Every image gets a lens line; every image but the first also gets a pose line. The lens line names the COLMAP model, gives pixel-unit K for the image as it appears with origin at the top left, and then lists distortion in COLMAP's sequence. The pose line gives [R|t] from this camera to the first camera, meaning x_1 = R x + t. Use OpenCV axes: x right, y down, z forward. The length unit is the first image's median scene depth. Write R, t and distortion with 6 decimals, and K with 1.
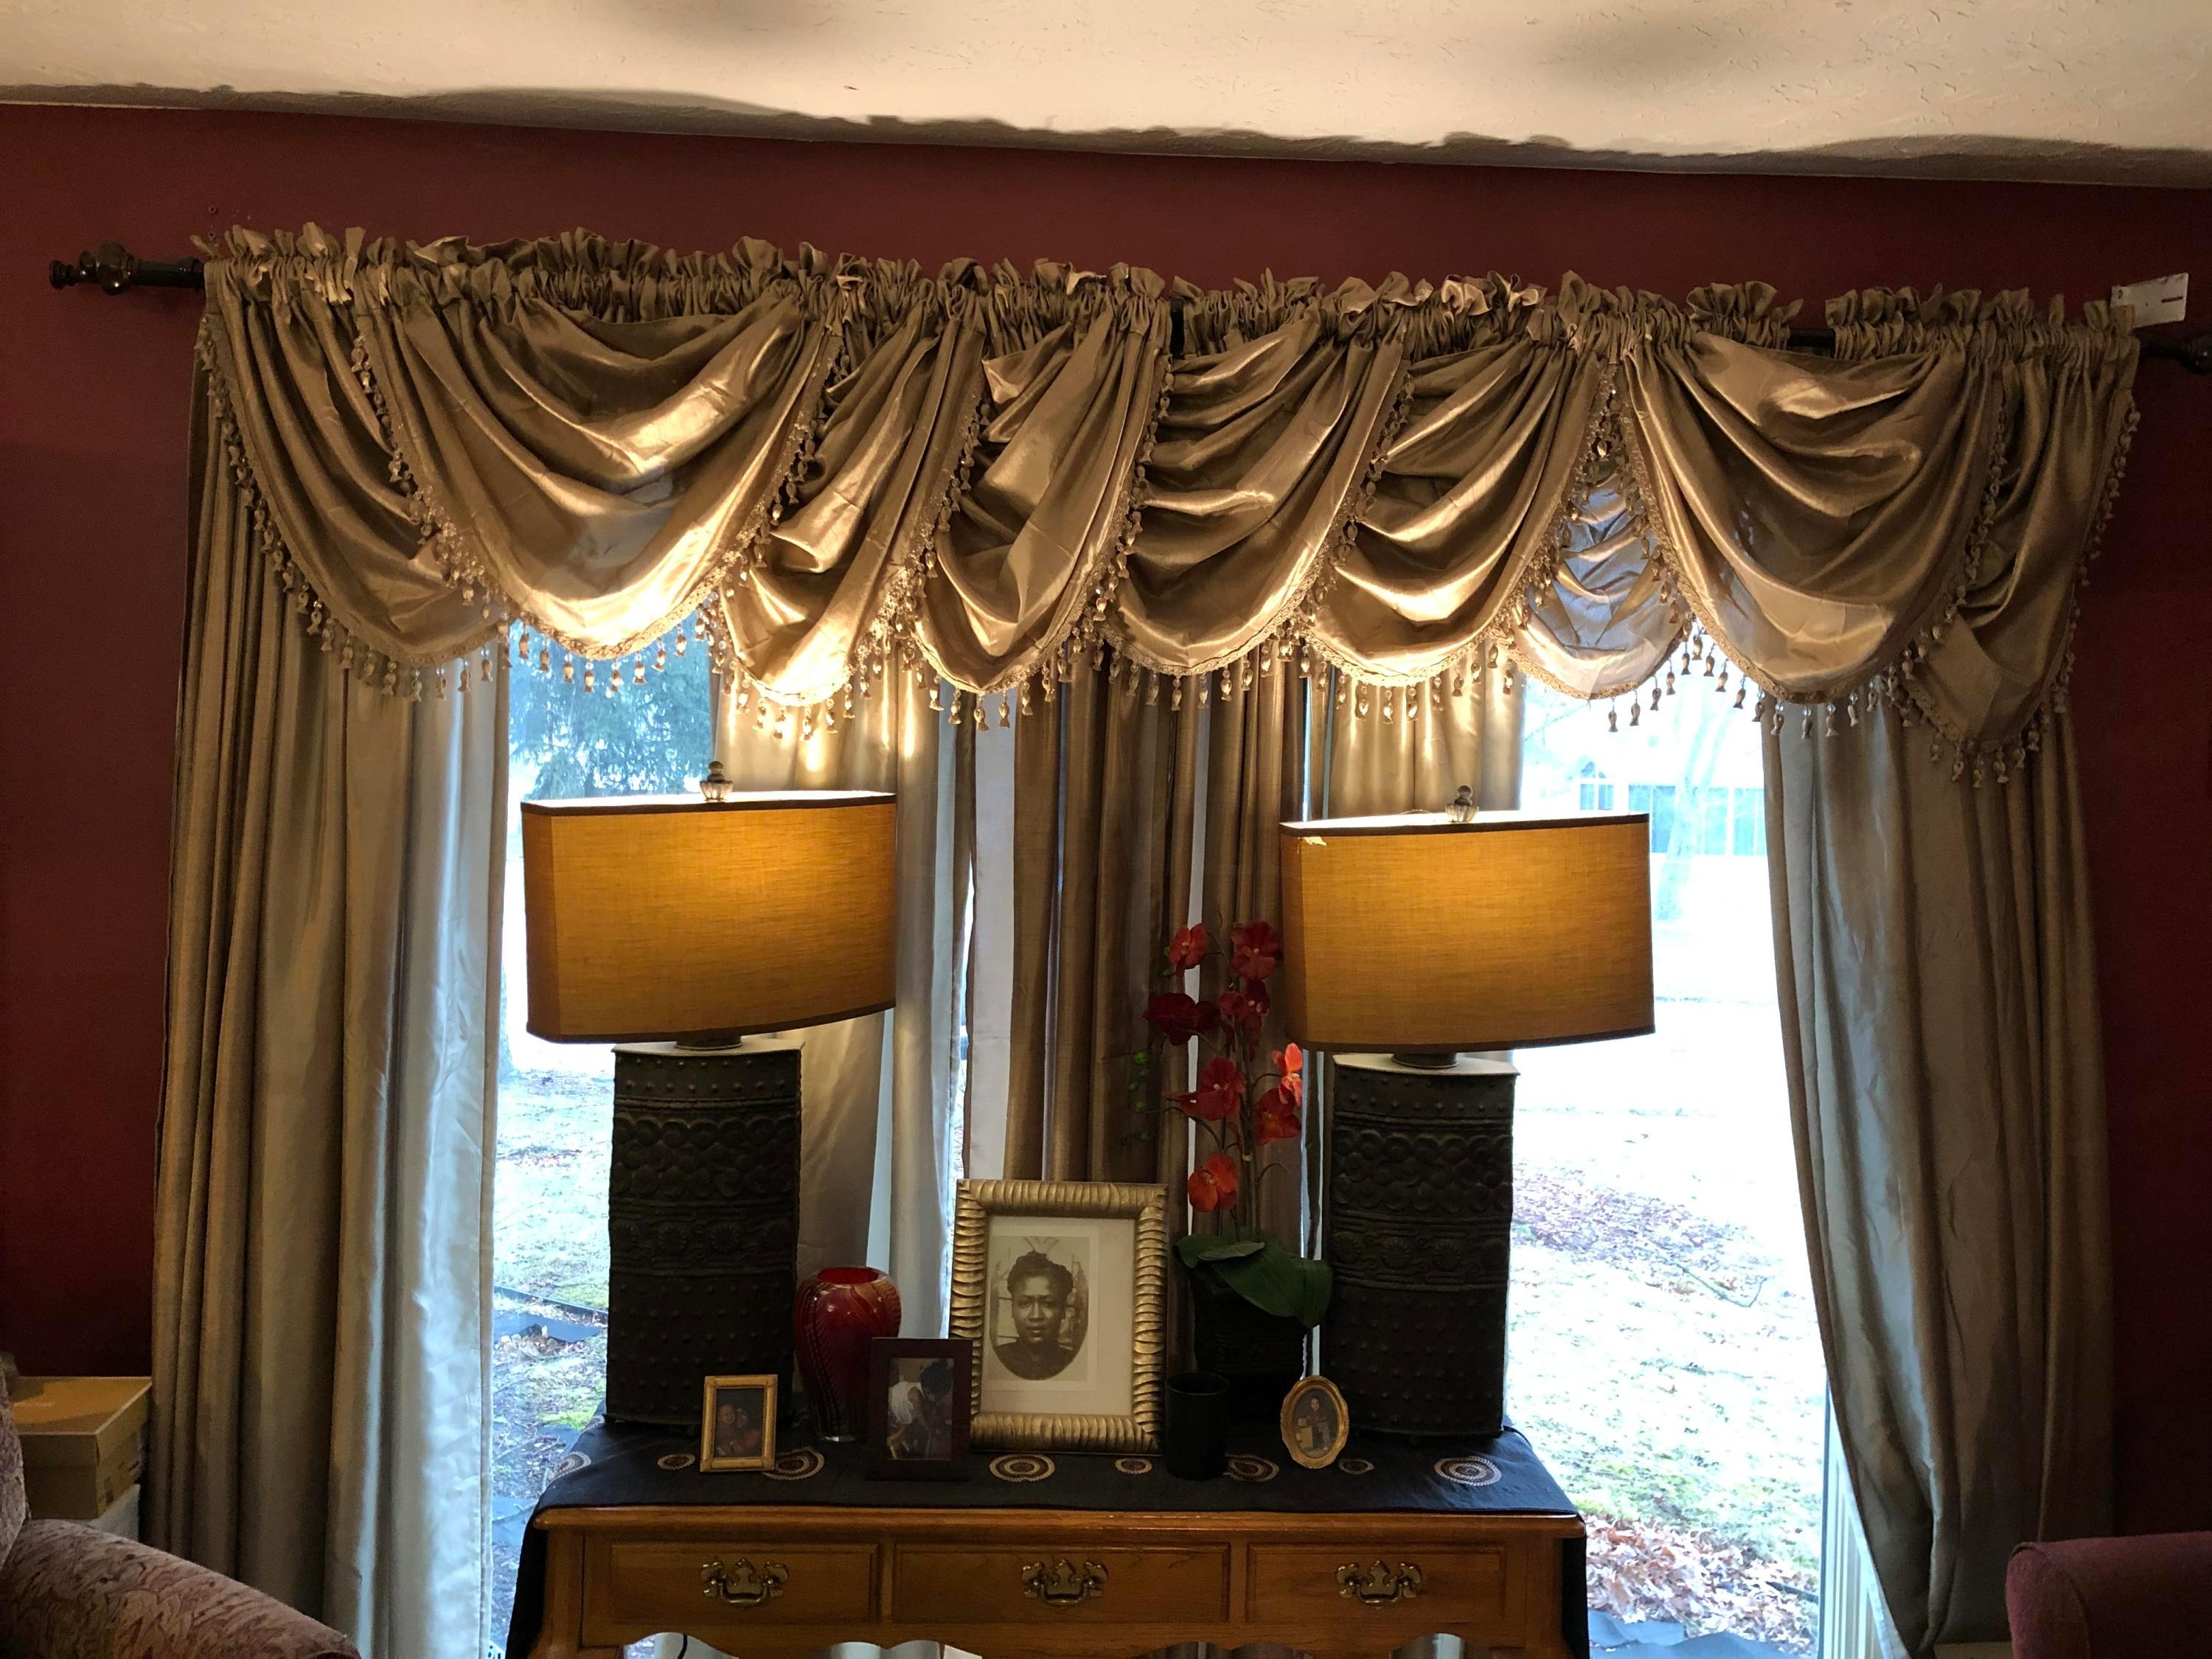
lens RADIAL K [[1800.9, 0, 1100.7], [0, 1800.9, 837.0], [0, 0, 1]] dist [0.044985, -0.035391]
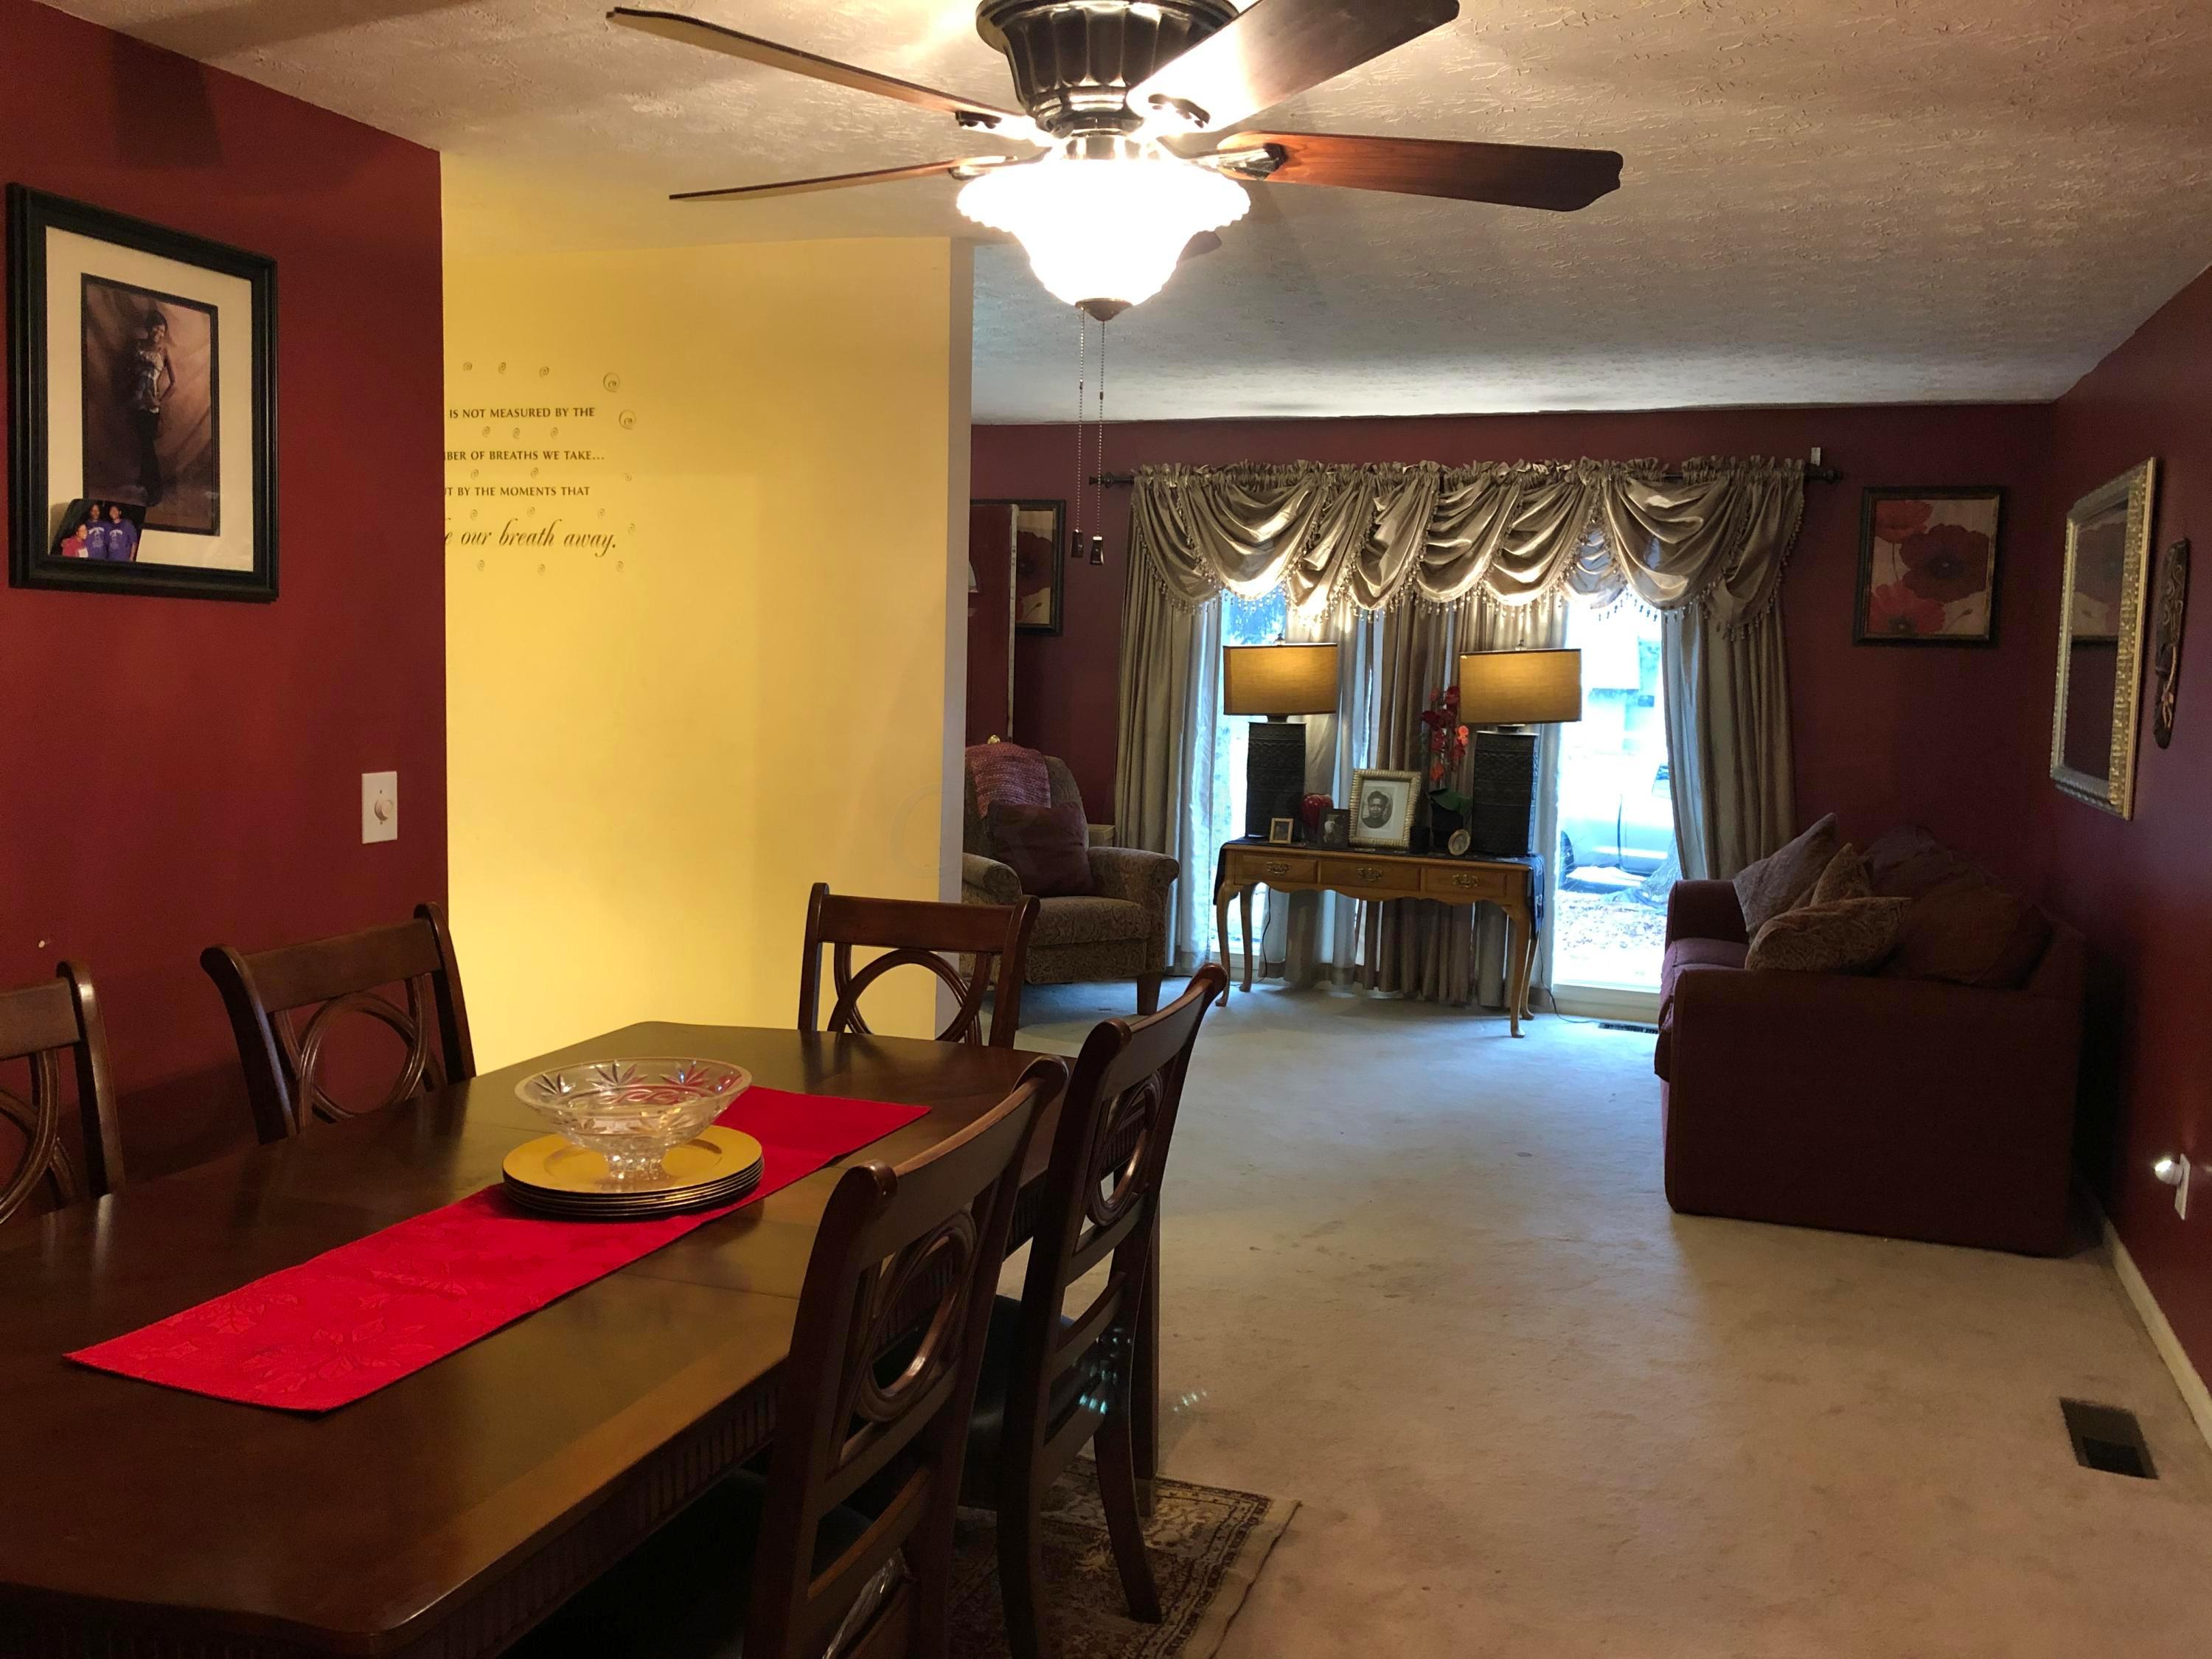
lens RADIAL K [[1800.9, 0, 1112.2], [0, 1800.9, 841.0], [0, 0, 1]] dist [0.044985, -0.035391]
pose [[0.925603, 0.038561, -0.376527, 0.678849], [-0.014535, 0.997684, 0.066445, 0.110032], [0.378218, -0.056029, 0.924020, -1.948118]]
